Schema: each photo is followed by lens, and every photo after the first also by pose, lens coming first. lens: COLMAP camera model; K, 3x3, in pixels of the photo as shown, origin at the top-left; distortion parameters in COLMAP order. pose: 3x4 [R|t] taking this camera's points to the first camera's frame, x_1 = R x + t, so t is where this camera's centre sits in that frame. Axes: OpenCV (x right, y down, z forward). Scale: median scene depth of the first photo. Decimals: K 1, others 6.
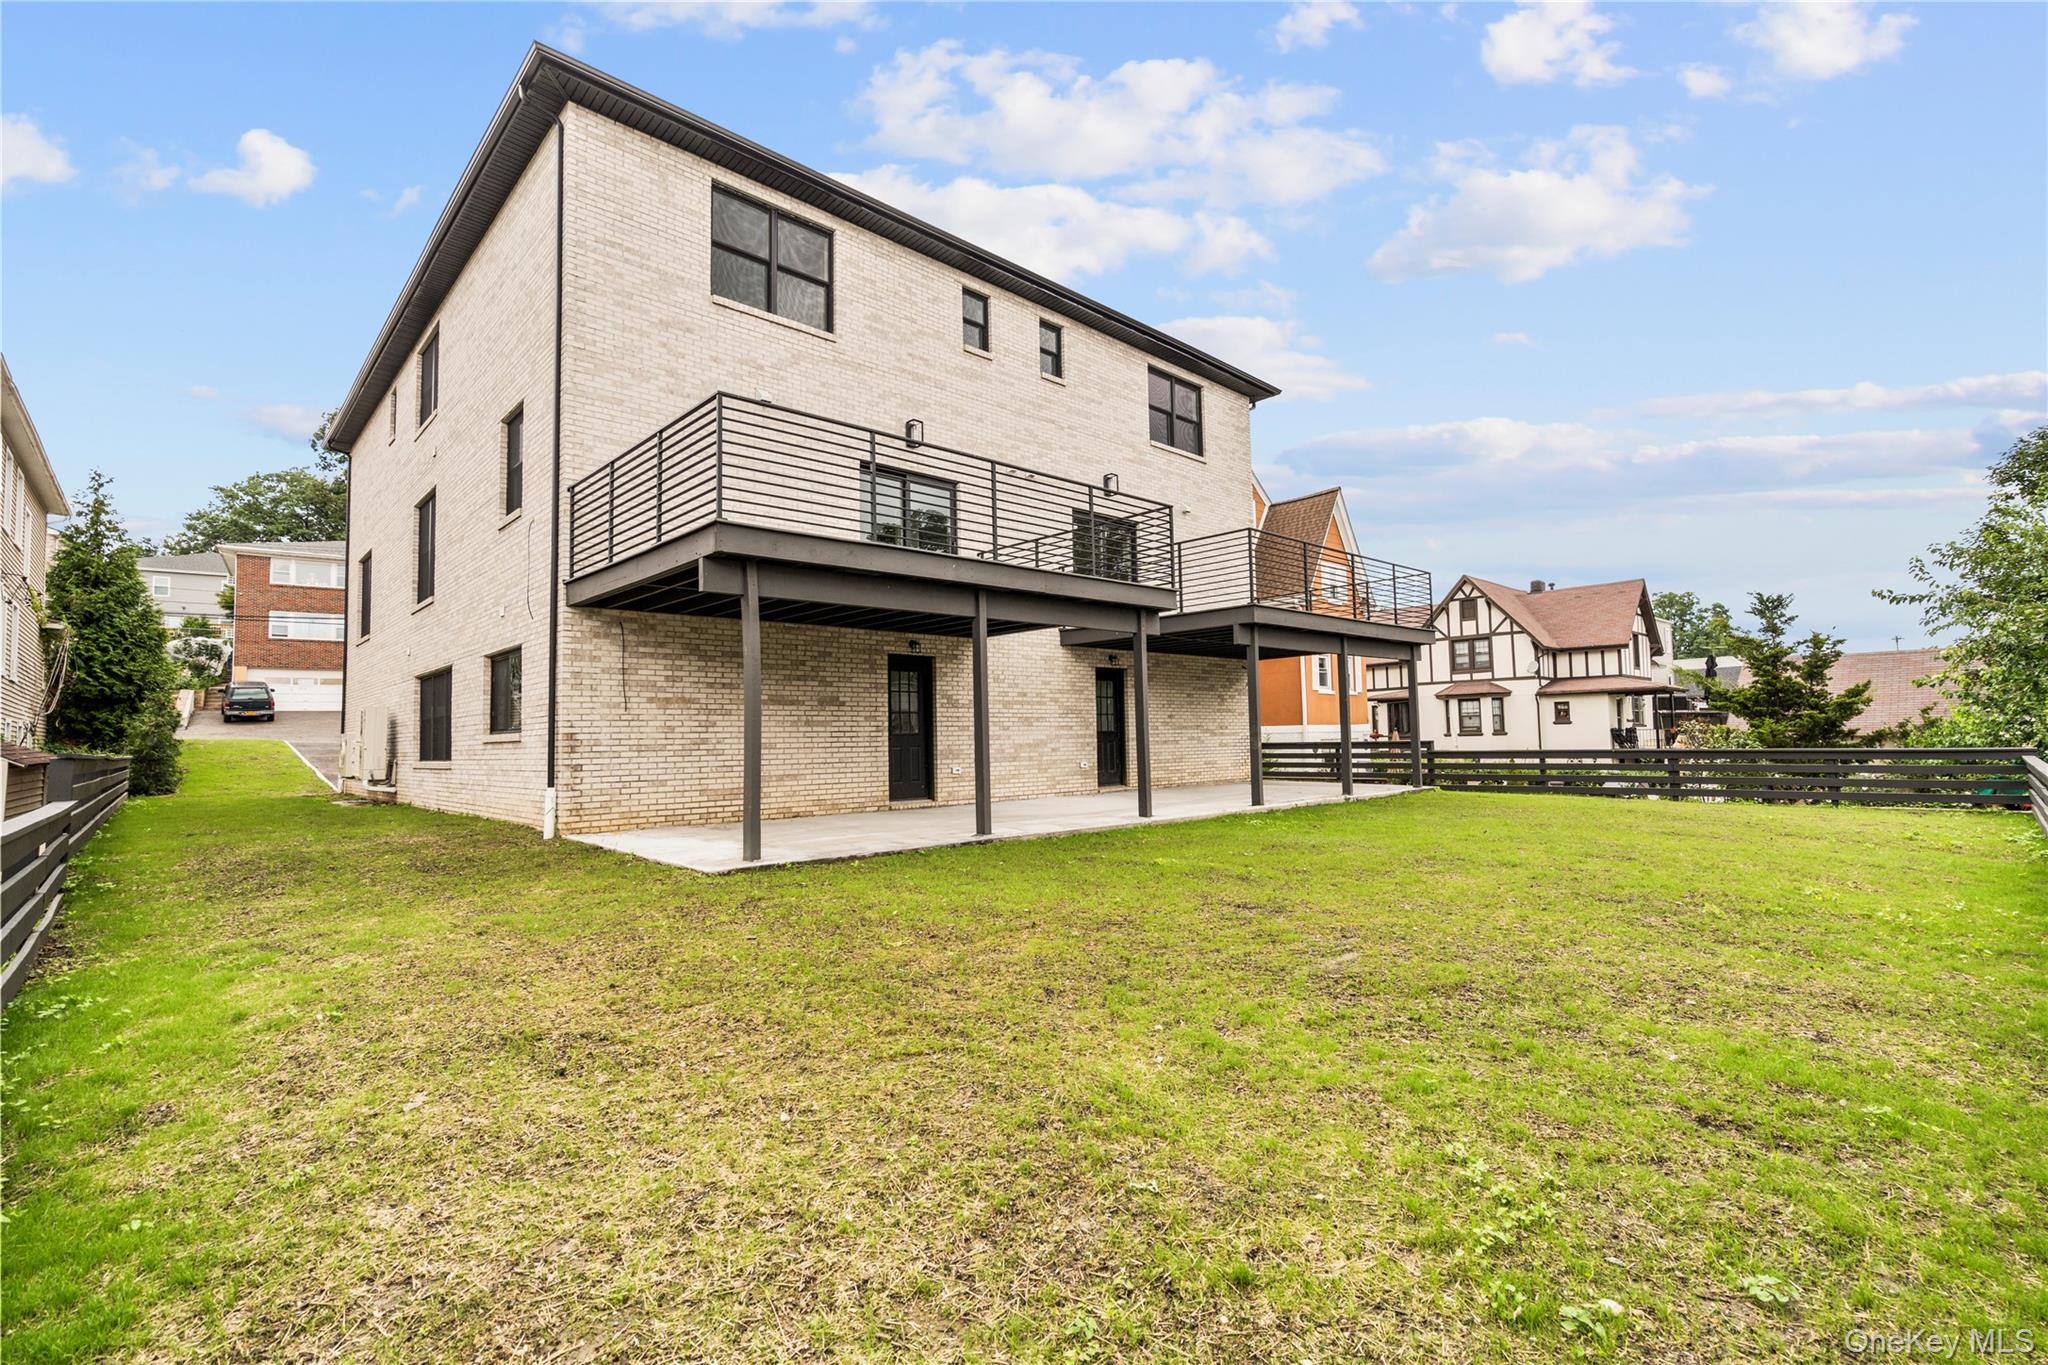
lens RADIAL K [[928.6, 0, 1024.0], [0, 928.6, 682.5], [0, 0, 1]] dist [-0.000357, -0.000003]
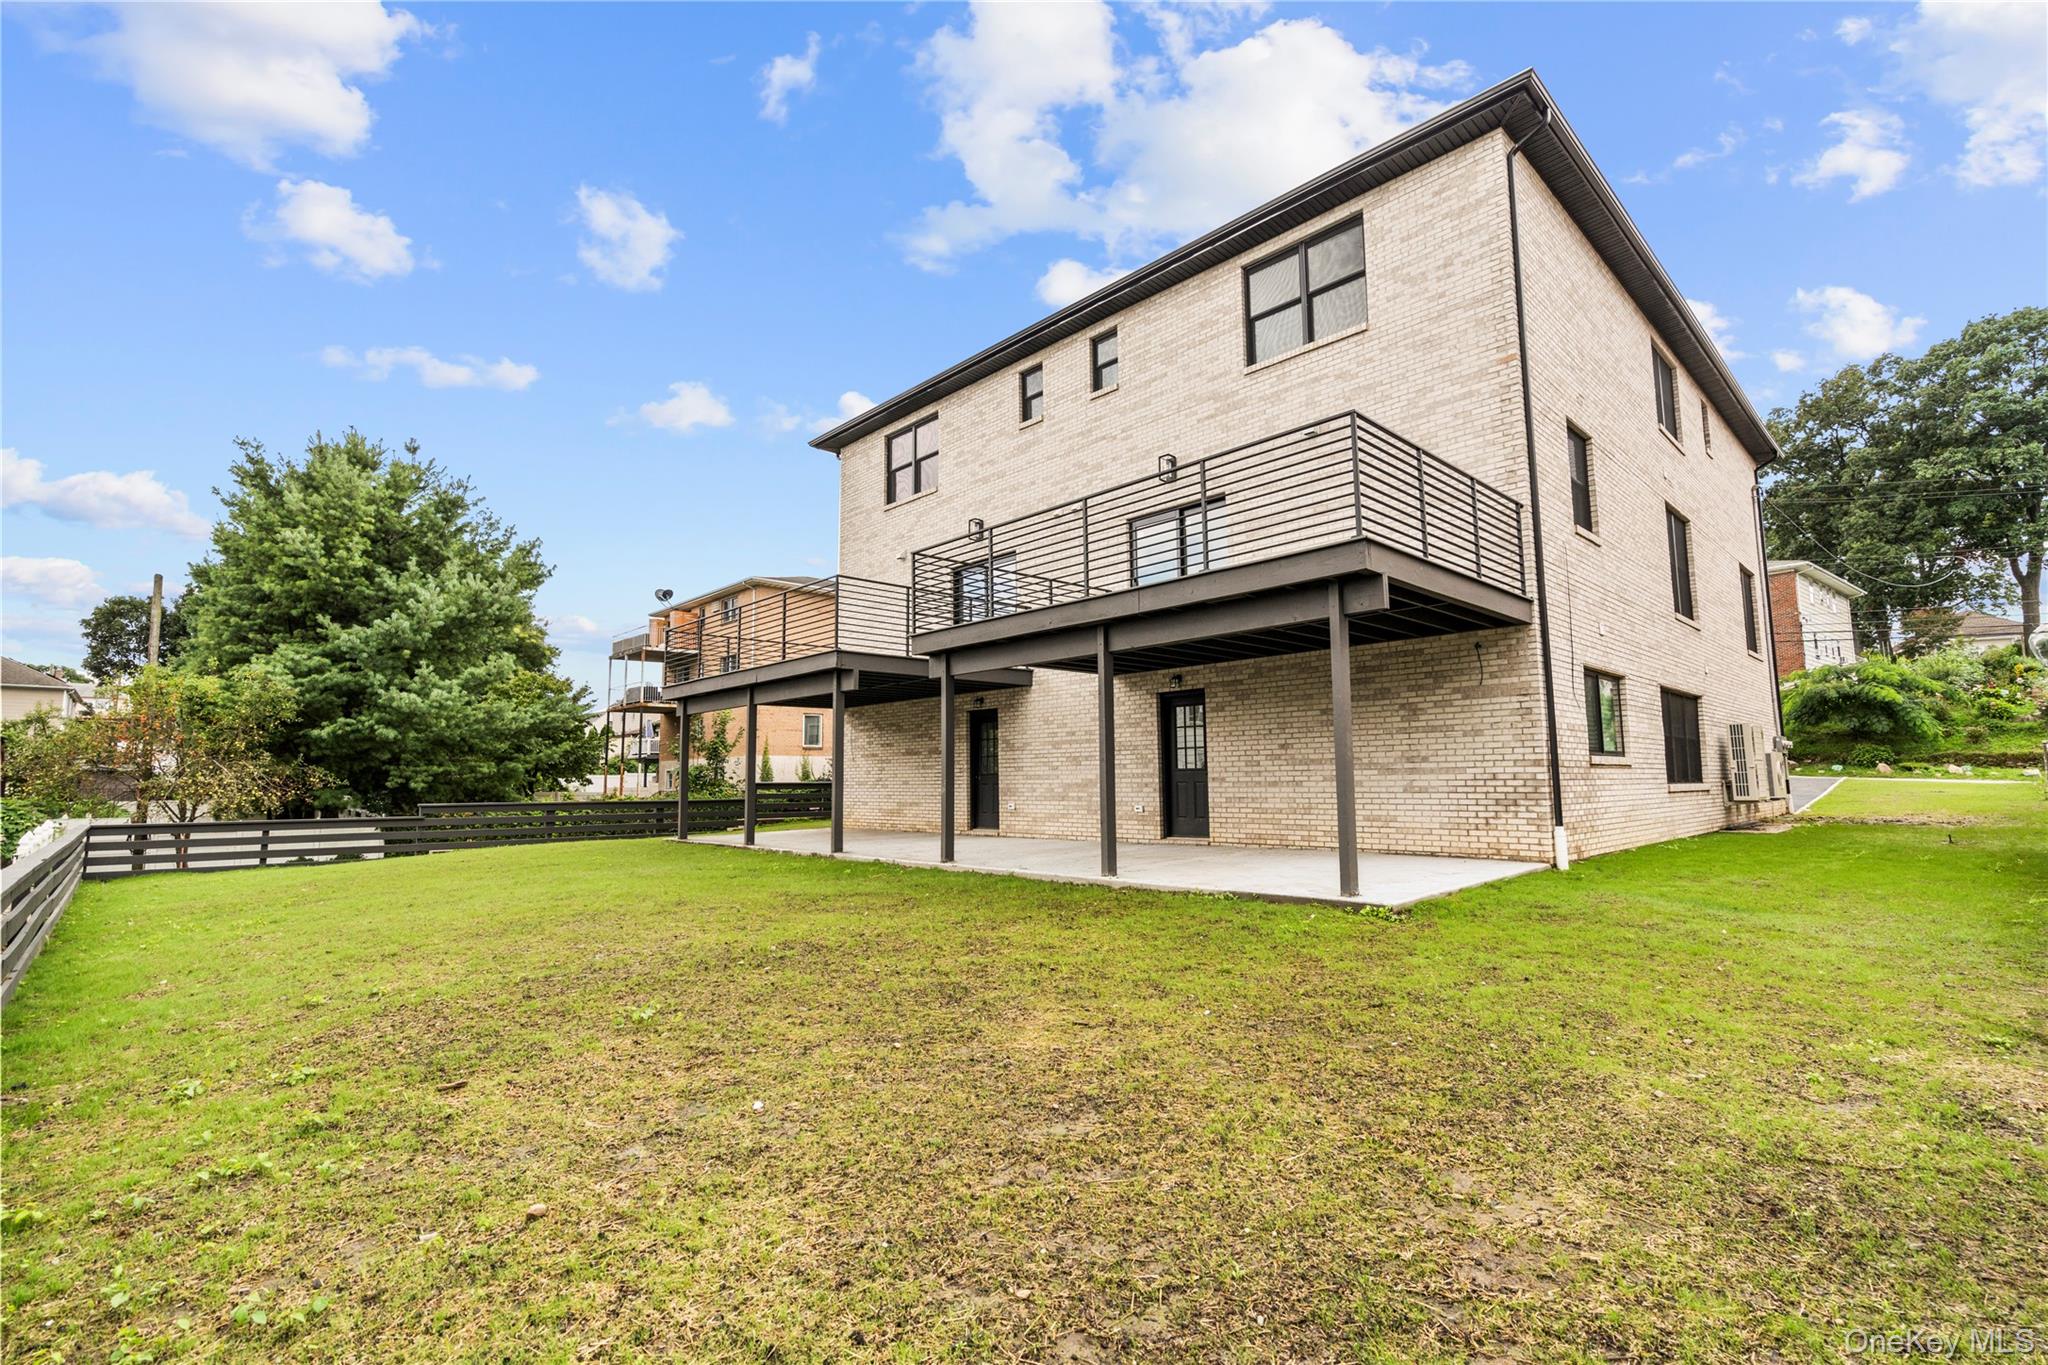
lens RADIAL K [[928.6, 0, 1024.0], [0, 928.6, 682.5], [0, 0, 1]] dist [-0.000357, -0.000003]
pose [[0.000063, -0.088754, -0.996054, 0.936493], [0.074464, 0.993289, -0.088503, 0.040197], [0.997224, -0.074165, 0.006671, 0.892840]]
